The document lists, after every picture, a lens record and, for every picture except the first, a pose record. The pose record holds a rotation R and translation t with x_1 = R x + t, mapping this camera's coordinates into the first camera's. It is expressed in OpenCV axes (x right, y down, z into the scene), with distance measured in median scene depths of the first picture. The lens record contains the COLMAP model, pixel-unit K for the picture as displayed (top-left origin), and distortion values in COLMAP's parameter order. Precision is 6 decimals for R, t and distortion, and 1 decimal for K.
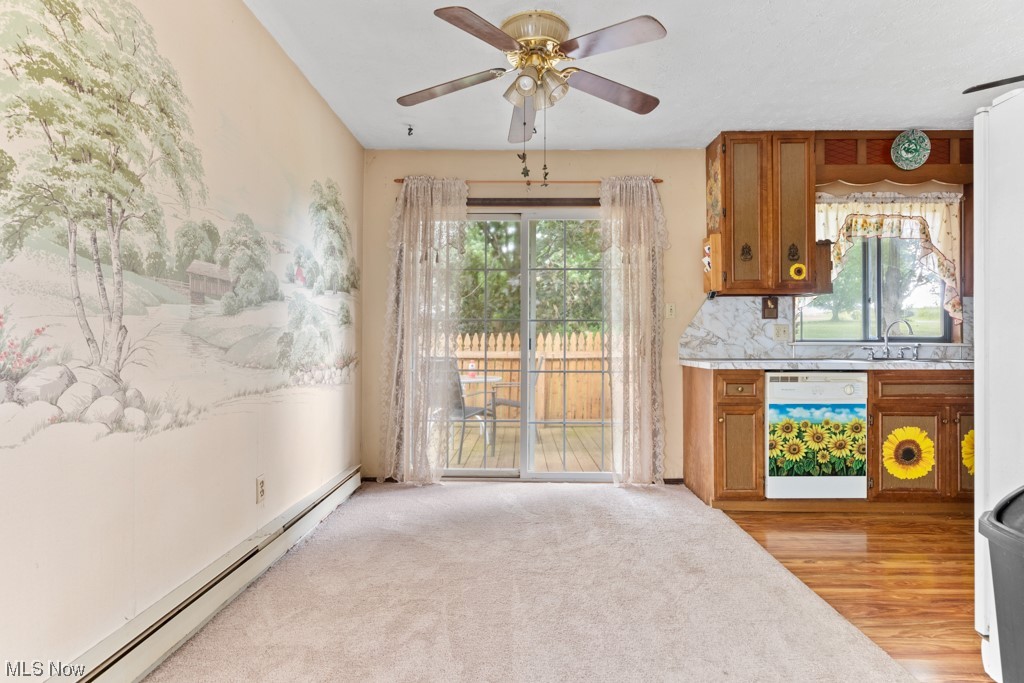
lens RADIAL K [[531.0, 0, 513.1], [0, 531.0, 342.1], [0, 0, 1]] dist [-0.000249, 0.000271]
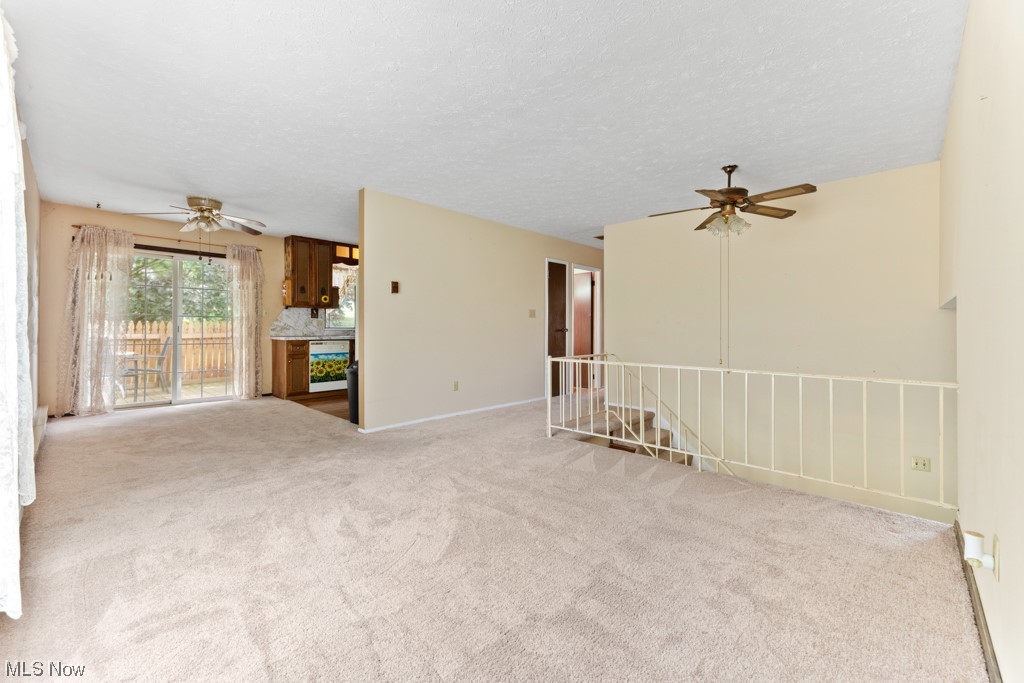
lens RADIAL K [[414.8, 0, 510.0], [0, 414.8, 328.5], [0, 0, 1]] dist [0.000250, 0.000777]
pose [[0.678532, 0.002714, 0.734566, -0.298533], [-0.005234, 0.999986, 0.001140, -0.007057], [-0.734553, -0.004619, 0.678536, -0.969626]]
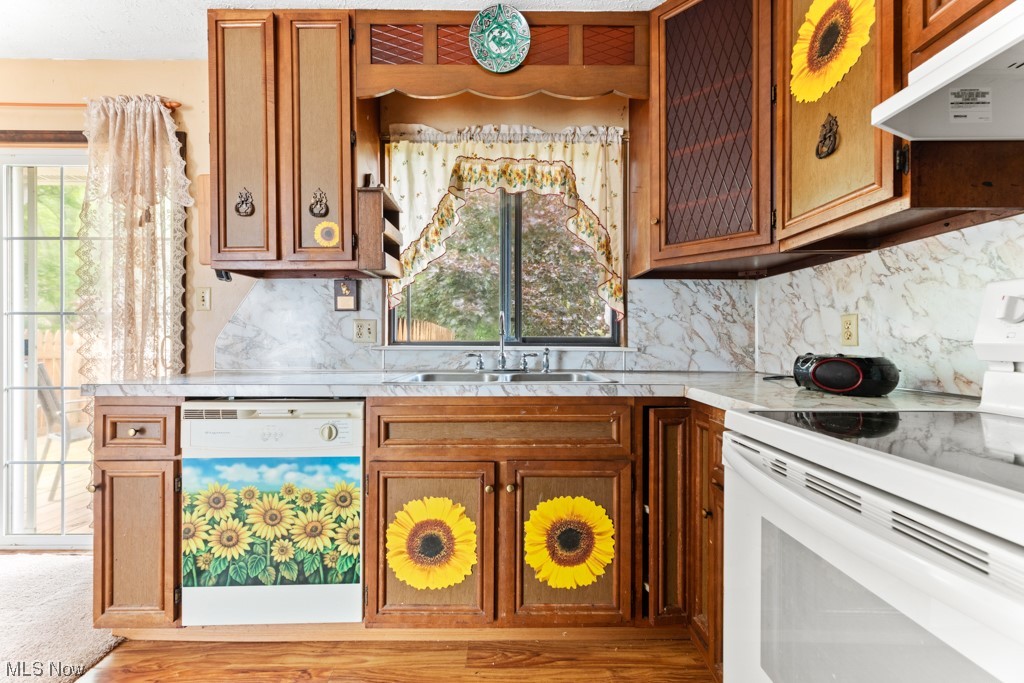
lens RADIAL K [[414.8, 0, 515.6], [0, 414.8, 341.1], [0, 0, 1]] dist [0.000250, 0.000777]
pose [[0.999795, 0.000311, 0.020232, 0.821988], [-0.000367, 0.999996, 0.002791, -0.008306], [-0.020231, -0.002798, 0.999791, 0.553725]]
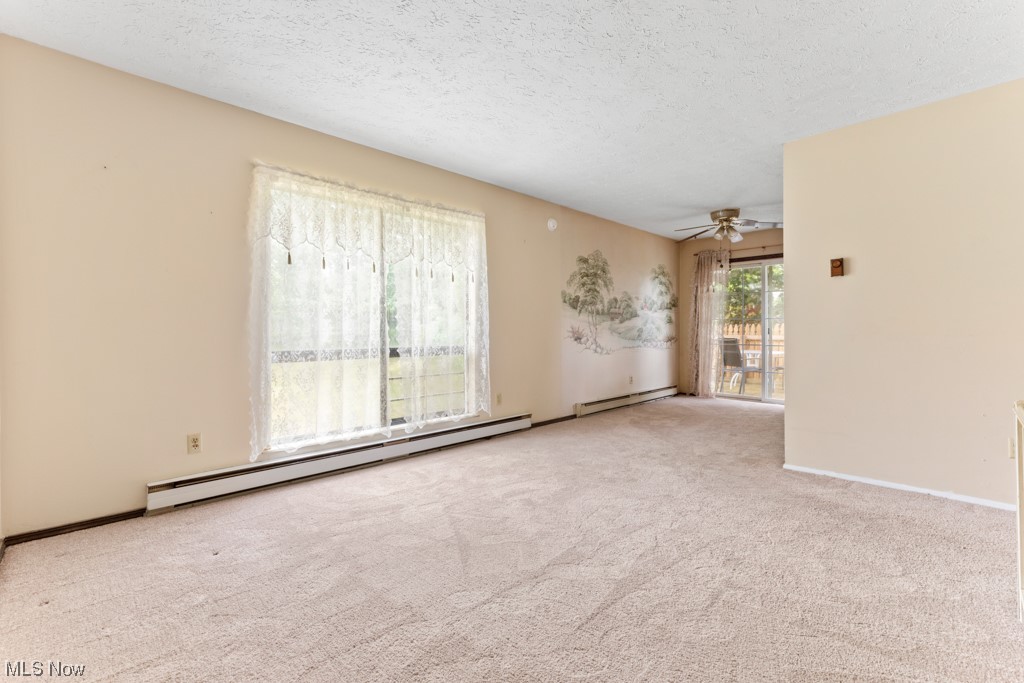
lens RADIAL K [[439.3, 0, 503.7], [0, 439.3, 332.2], [0, 0, 1]] dist [0.001356, -0.000333]
pose [[0.708814, -0.005383, -0.705375, 0.582580], [0.010195, 0.999945, 0.002614, -0.006574], [0.705322, -0.009044, 0.708829, -0.964553]]
